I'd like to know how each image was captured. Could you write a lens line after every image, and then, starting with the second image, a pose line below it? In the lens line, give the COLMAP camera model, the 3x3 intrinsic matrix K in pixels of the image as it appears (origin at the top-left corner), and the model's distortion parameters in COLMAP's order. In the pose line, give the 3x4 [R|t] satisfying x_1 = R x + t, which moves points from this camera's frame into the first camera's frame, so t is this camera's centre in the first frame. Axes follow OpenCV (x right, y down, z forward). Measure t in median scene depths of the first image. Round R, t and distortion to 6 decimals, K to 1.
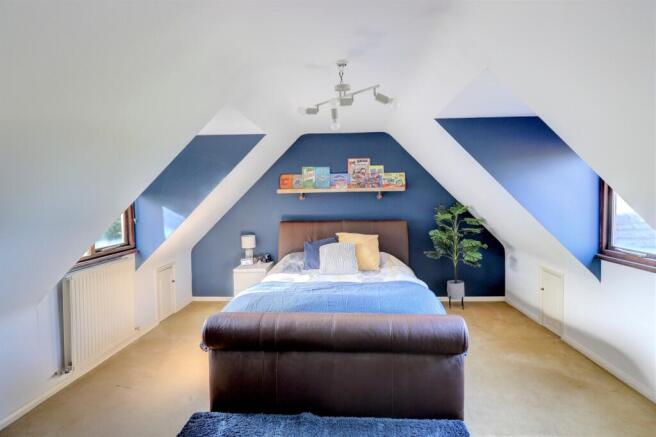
lens RADIAL K [[365.8, 0, 329.1], [0, 365.8, 214.8], [0, 0, 1]] dist [-0.001478, -0.000015]
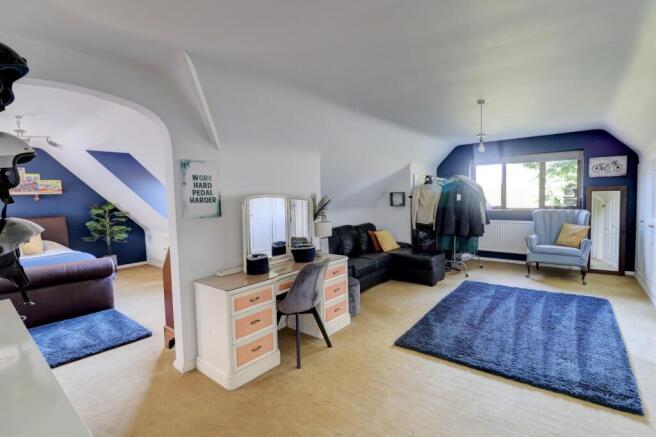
lens RADIAL K [[303.2, 0, 329.0], [0, 303.2, 211.5], [0, 0, 1]] dist [-0.019173, -0.002683]
pose [[0.575738, -0.045351, 0.816375, -0.126141], [0.055263, 0.998336, 0.016486, 0.035491], [-0.815764, 0.035624, 0.577286, -0.433250]]
